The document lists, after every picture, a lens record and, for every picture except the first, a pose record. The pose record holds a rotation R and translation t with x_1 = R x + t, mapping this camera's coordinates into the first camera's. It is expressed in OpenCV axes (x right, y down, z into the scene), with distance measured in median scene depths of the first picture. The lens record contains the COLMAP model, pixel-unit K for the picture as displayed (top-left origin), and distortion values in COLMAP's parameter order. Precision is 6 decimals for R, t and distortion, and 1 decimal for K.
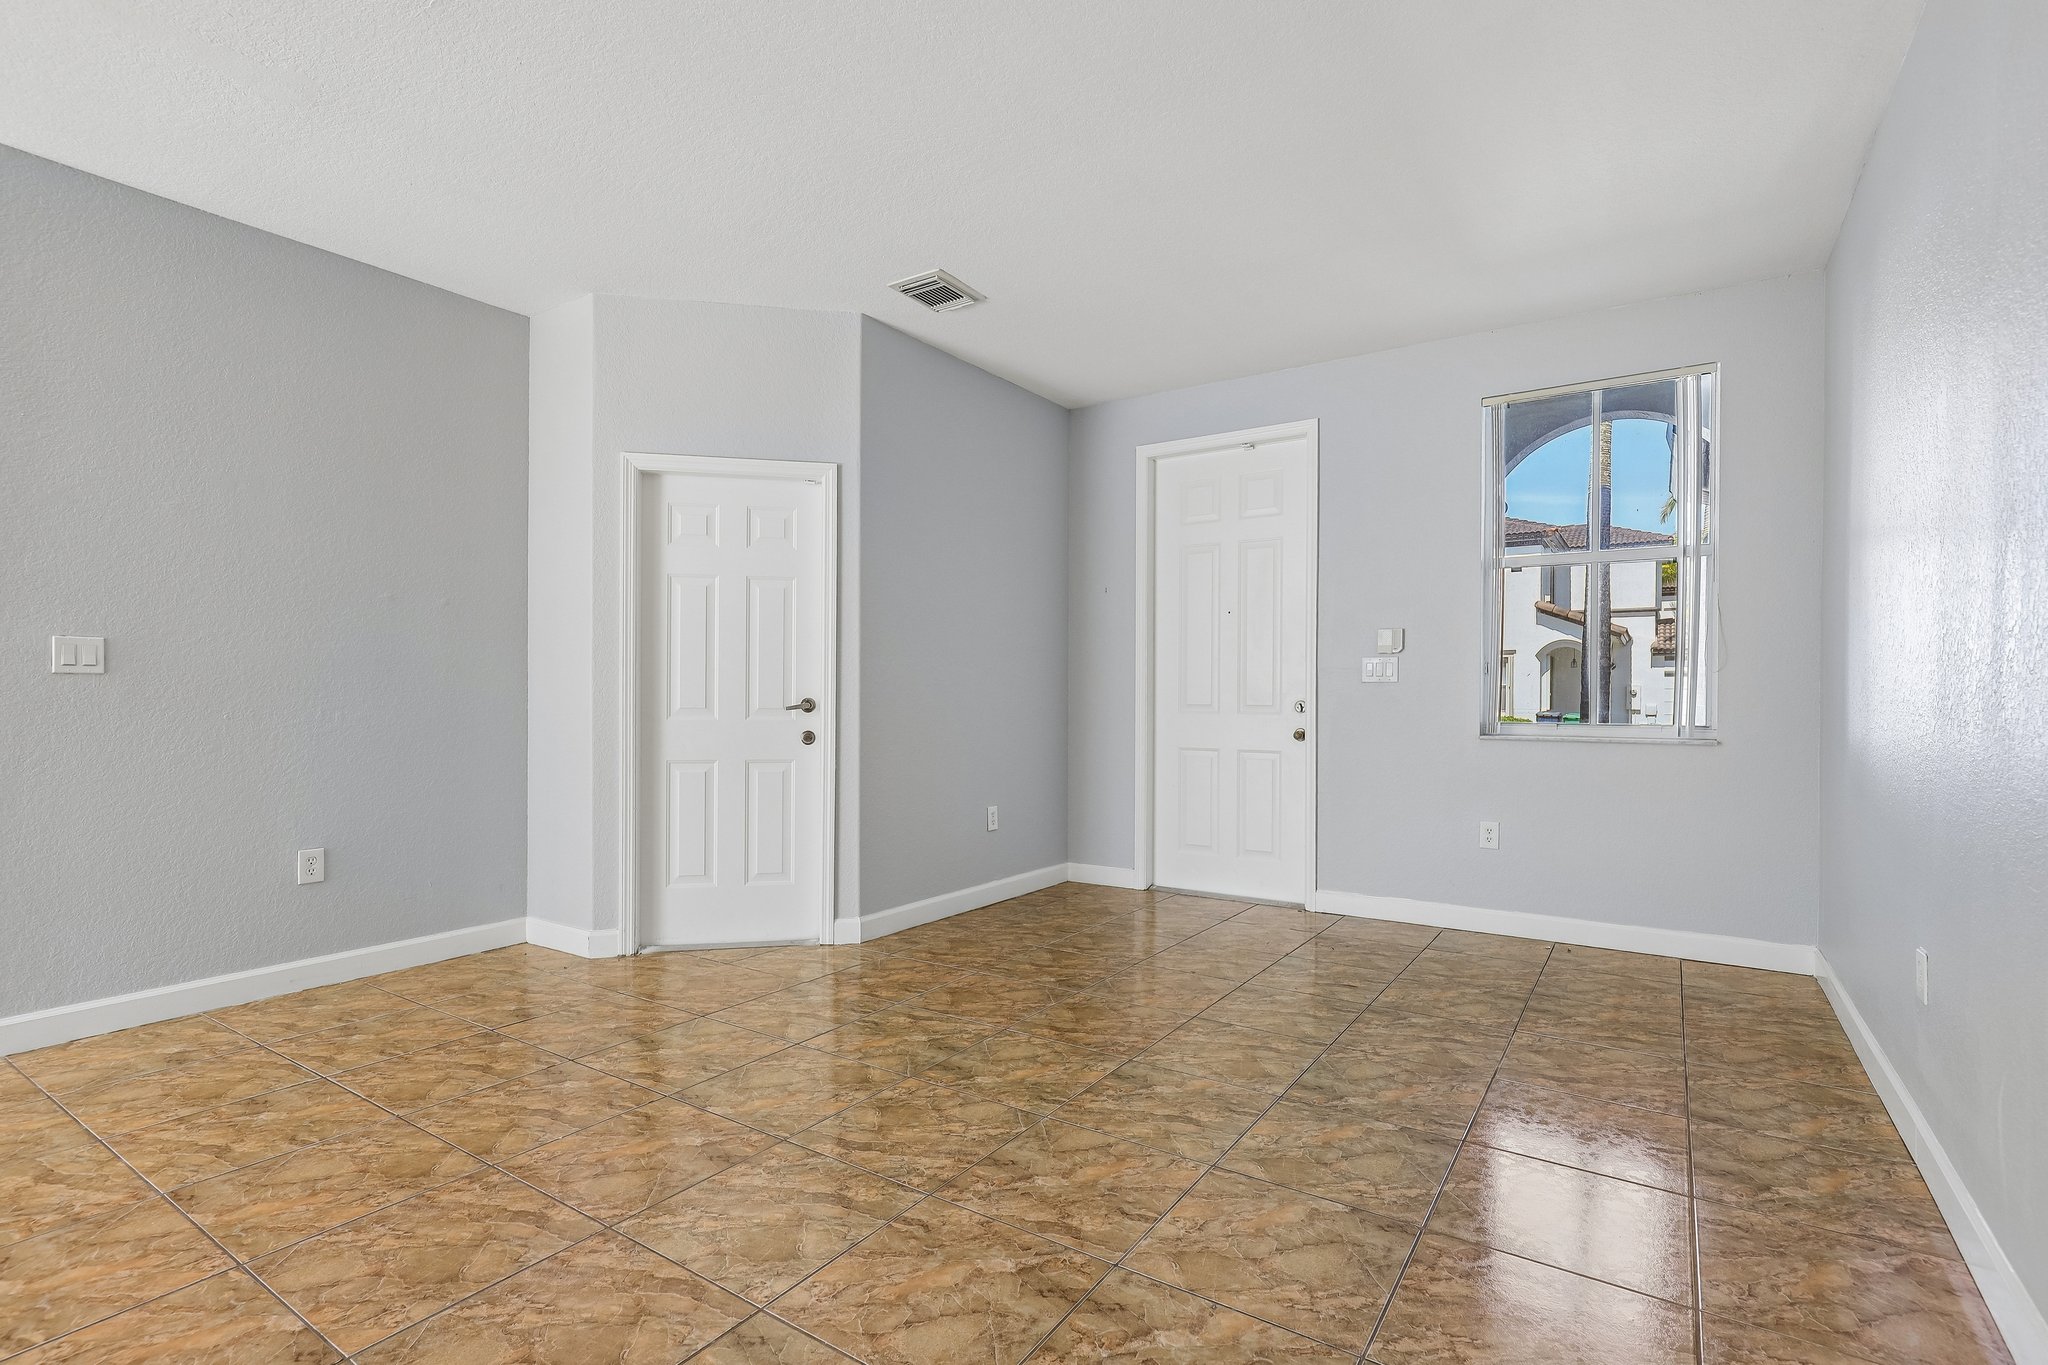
lens RADIAL K [[943.9, 0, 1031.7], [0, 943.9, 698.3], [0, 0, 1]] dist [0.002277, -0.000104]
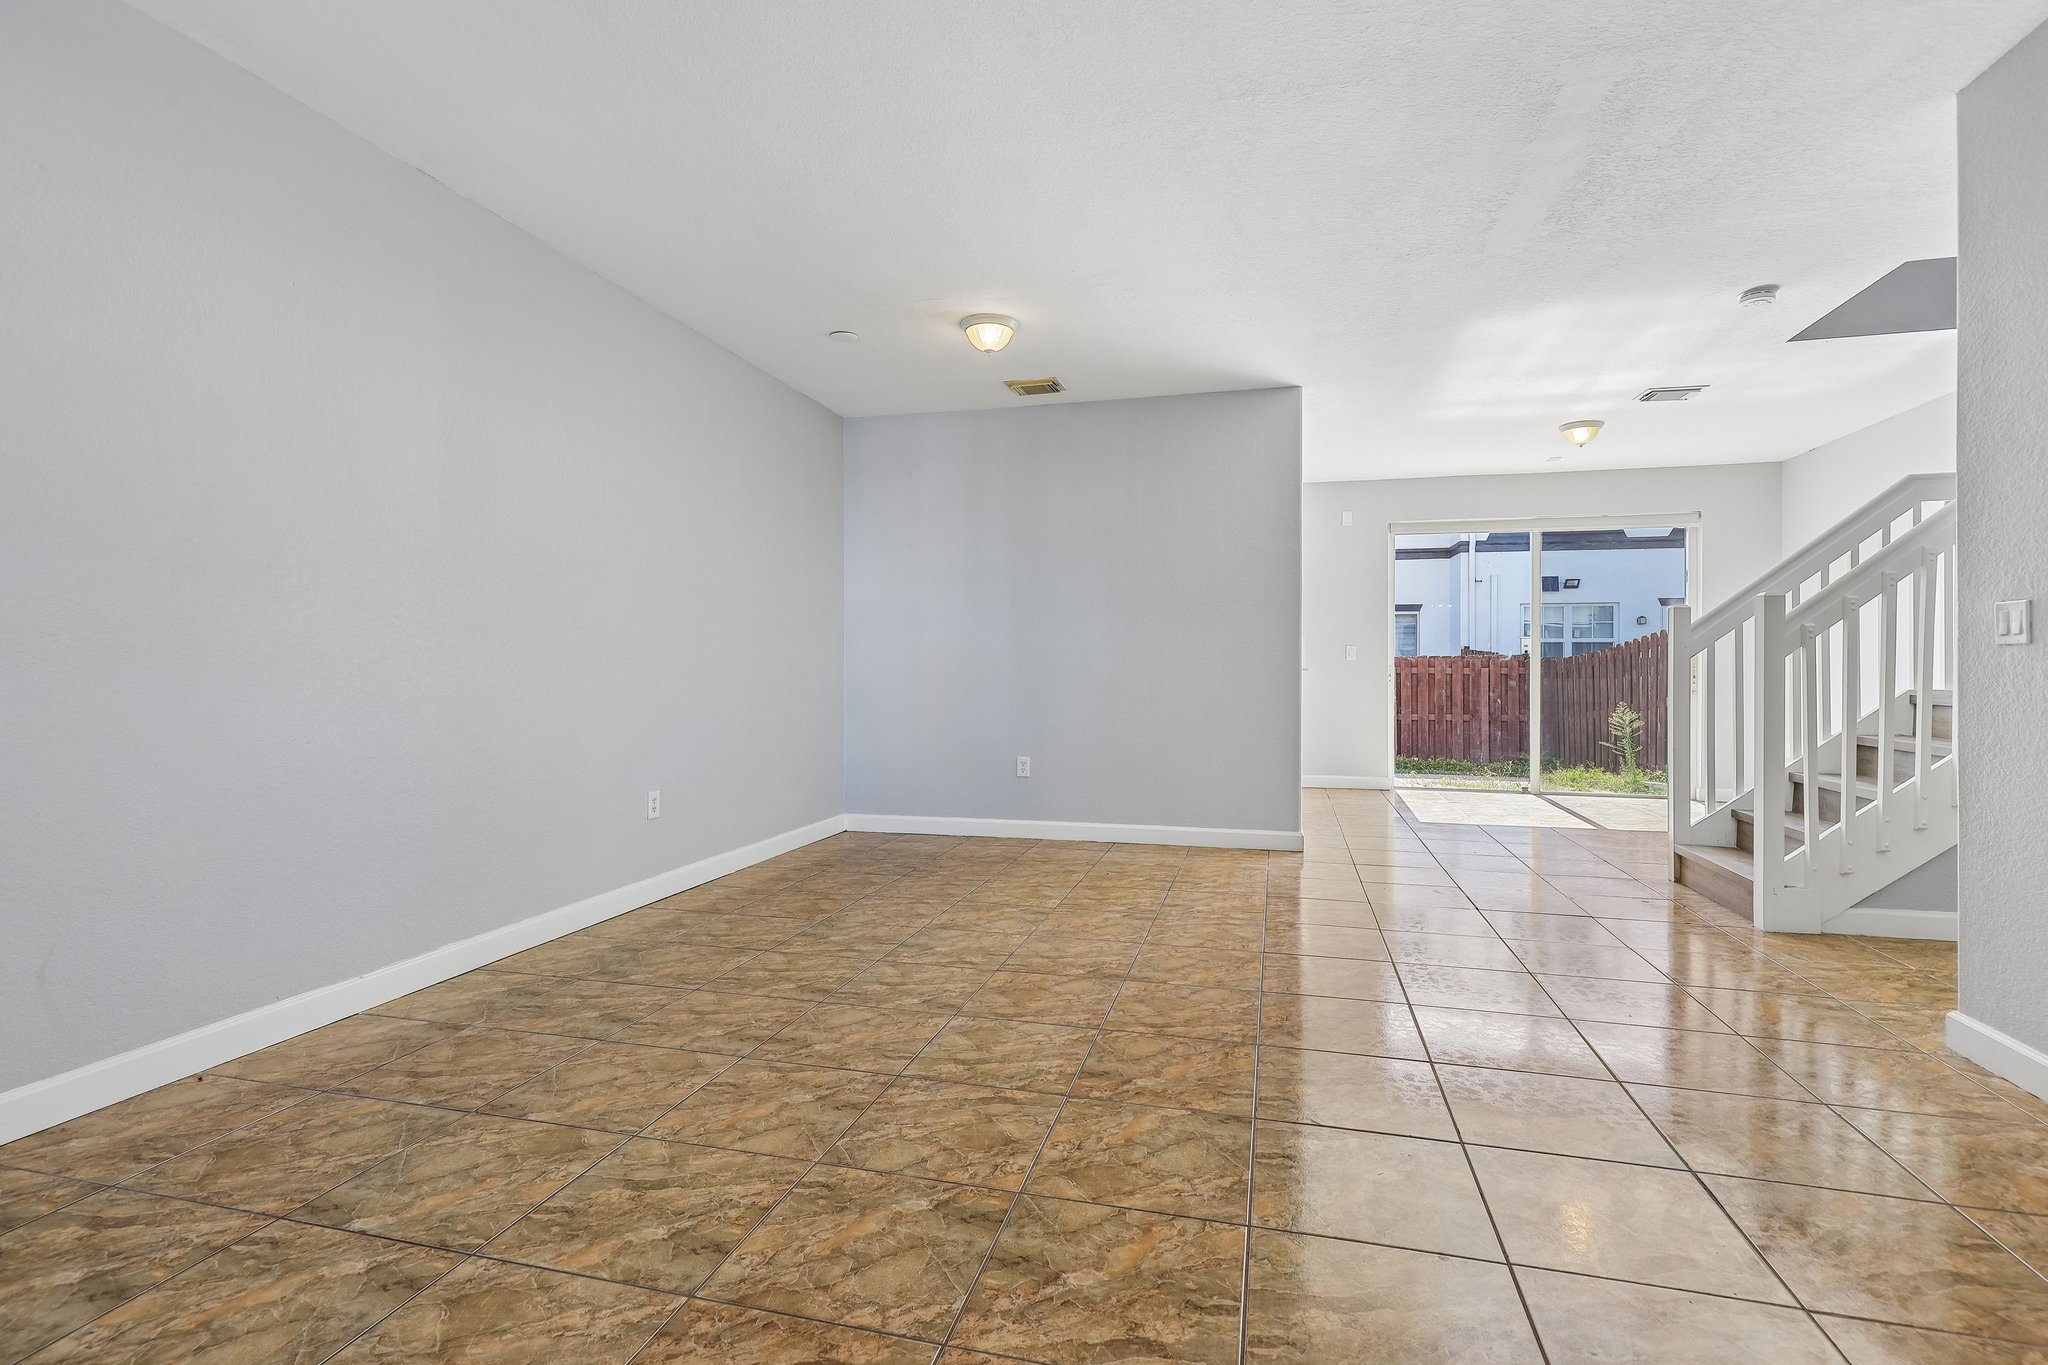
lens RADIAL K [[971.0, 0, 1026.9], [0, 971.0, 661.6], [0, 0, 1]] dist [-0.002391, -0.000344]
pose [[-0.945478, -0.007007, -0.325610, 0.116479], [-0.006461, 0.999975, -0.002758, -0.004604], [0.325621, -0.000504, -0.945500, 1.780320]]
